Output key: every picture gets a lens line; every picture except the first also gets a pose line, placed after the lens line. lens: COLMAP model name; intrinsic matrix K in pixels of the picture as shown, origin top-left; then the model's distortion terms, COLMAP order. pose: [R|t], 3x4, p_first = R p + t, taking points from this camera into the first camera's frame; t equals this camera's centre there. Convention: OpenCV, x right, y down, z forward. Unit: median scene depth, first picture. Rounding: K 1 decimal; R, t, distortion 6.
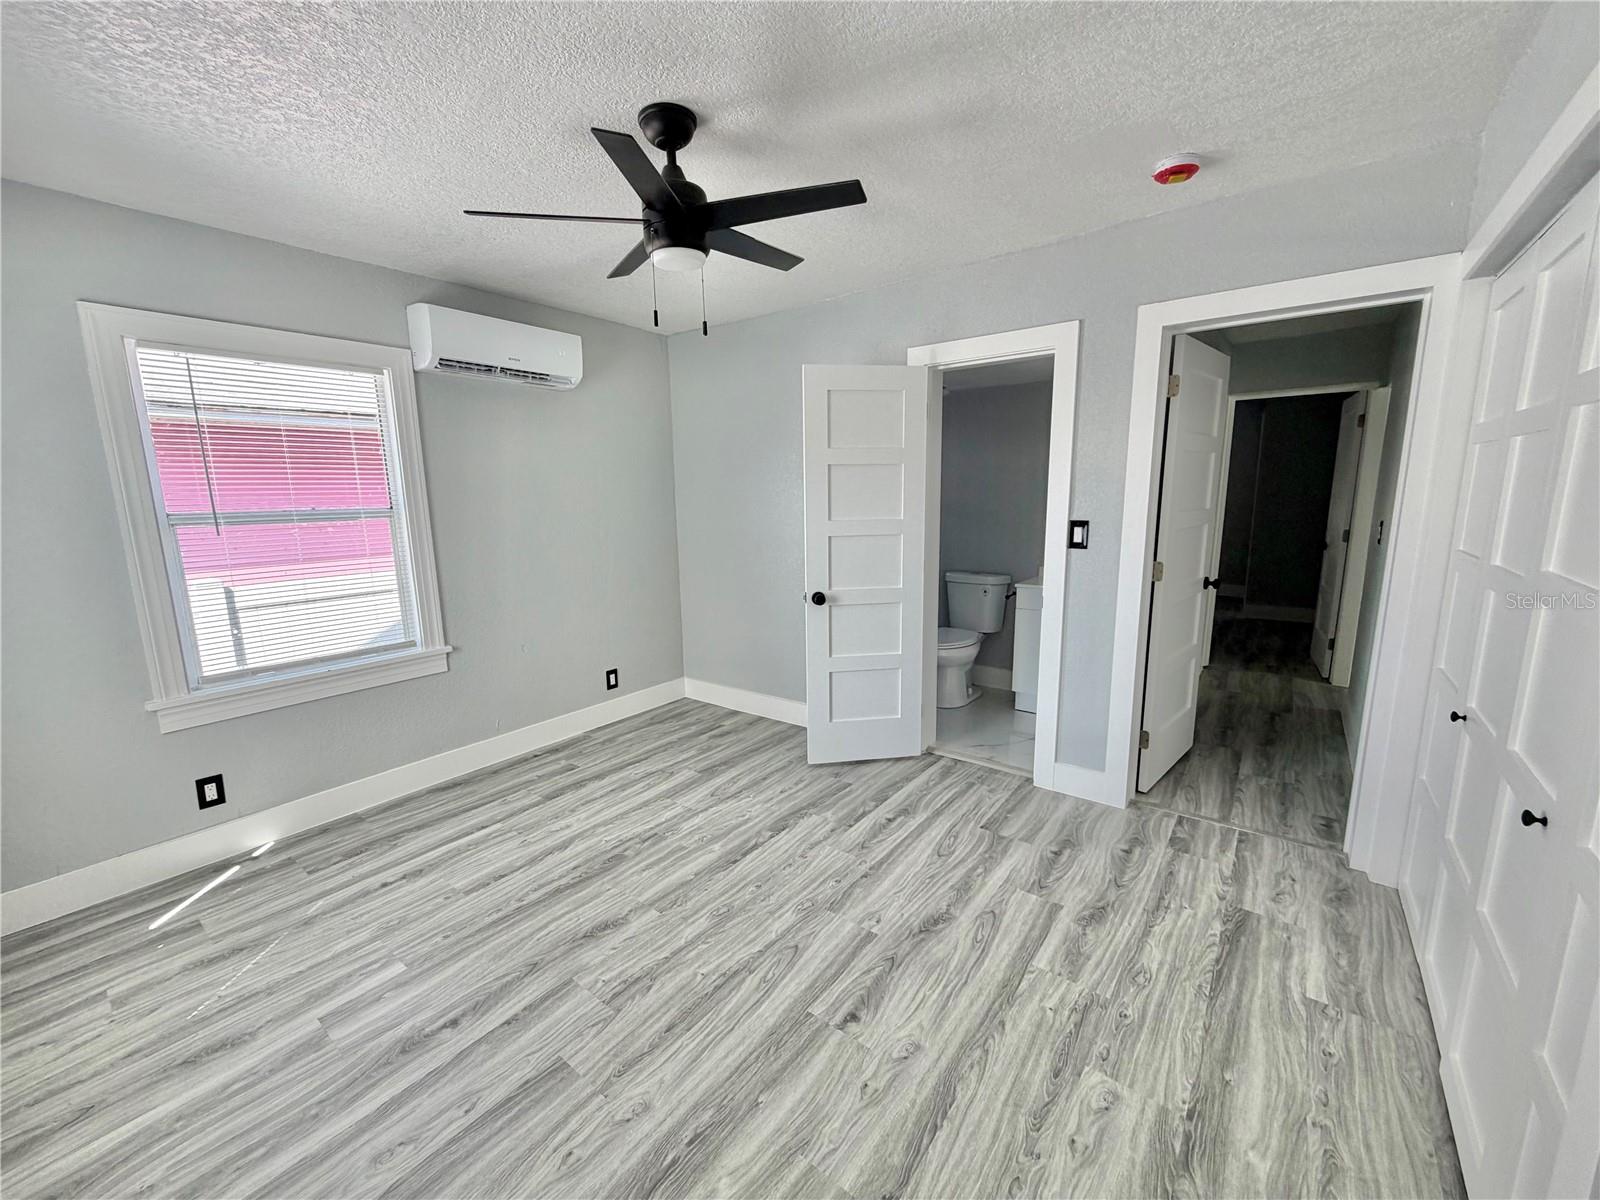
lens RADIAL K [[643.0, 0, 775.3], [0, 643.0, 576.4], [0, 0, 1]] dist [-0.000285, -0.000075]
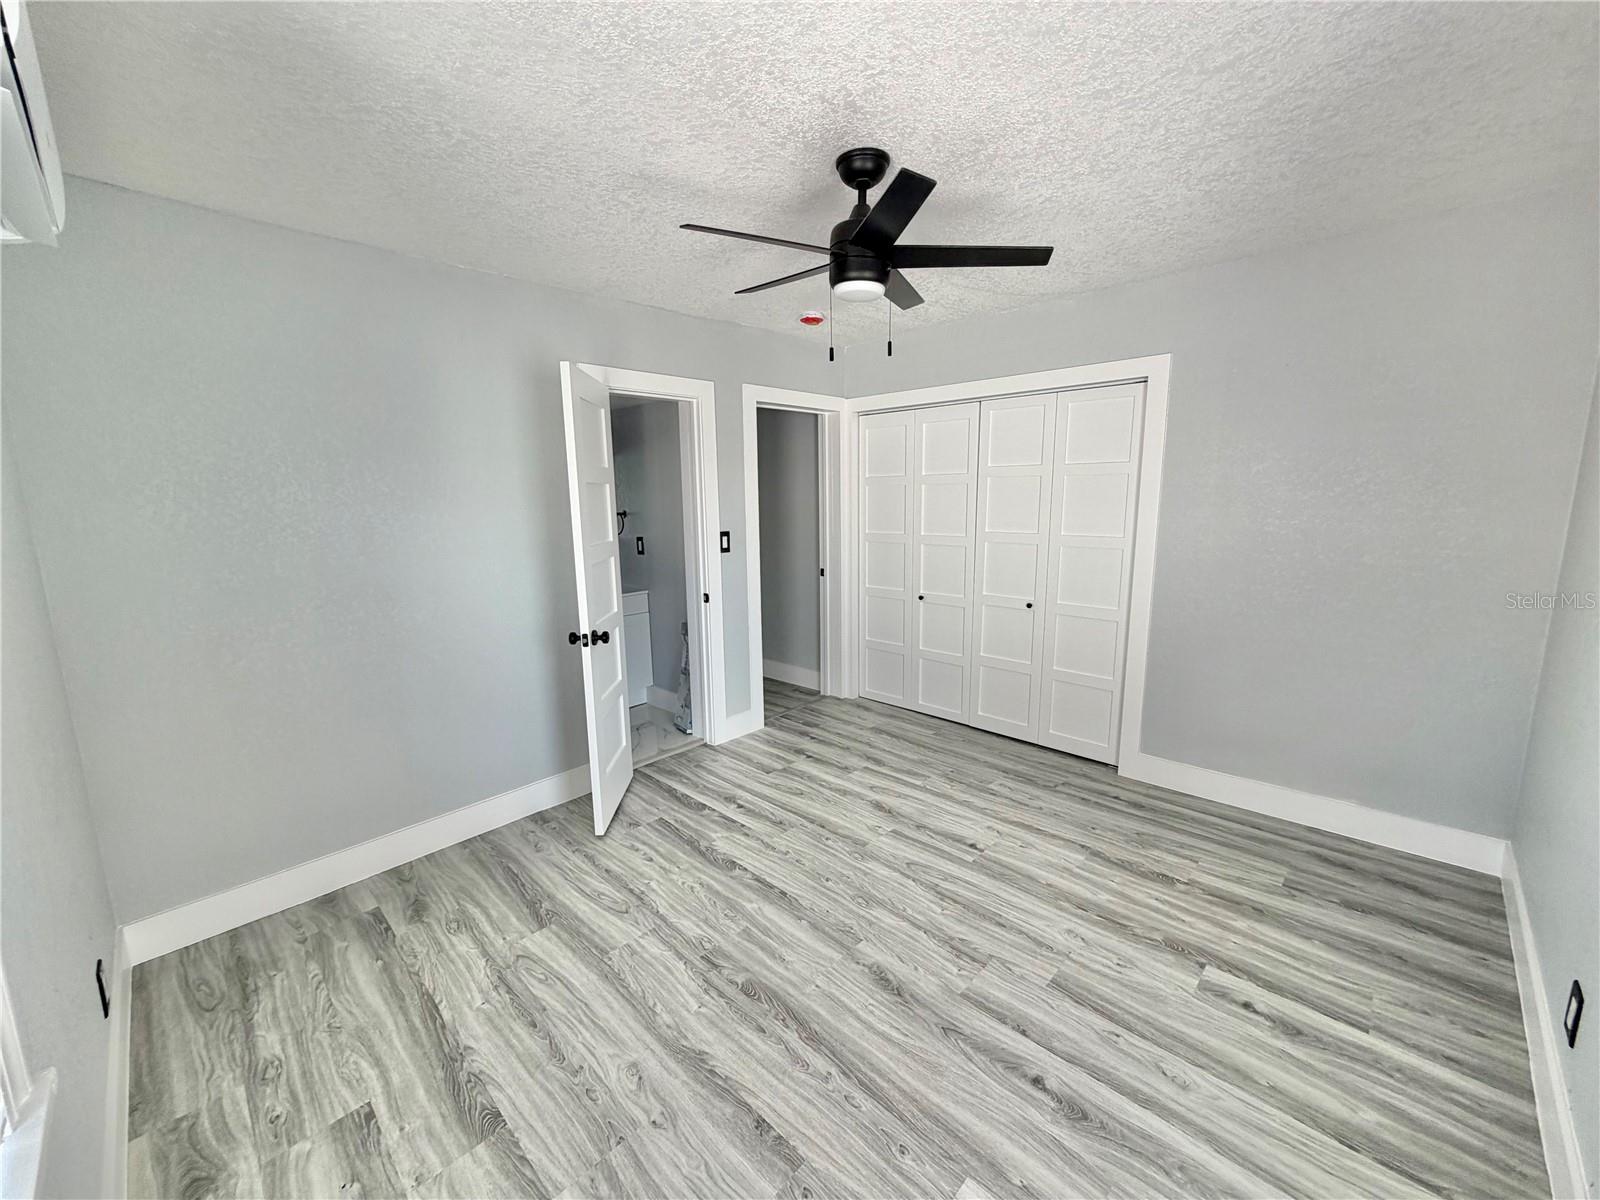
lens RADIAL K [[639.8, 0, 791.6], [0, 639.8, 604.4], [0, 0, 1]] dist [0.001614, 0.000313]
pose [[0.101549, -0.154323, 0.982788, -1.005241], [0.148057, 0.979237, 0.138467, -0.128584], [-0.983751, 0.131448, 0.122289, 0.853207]]
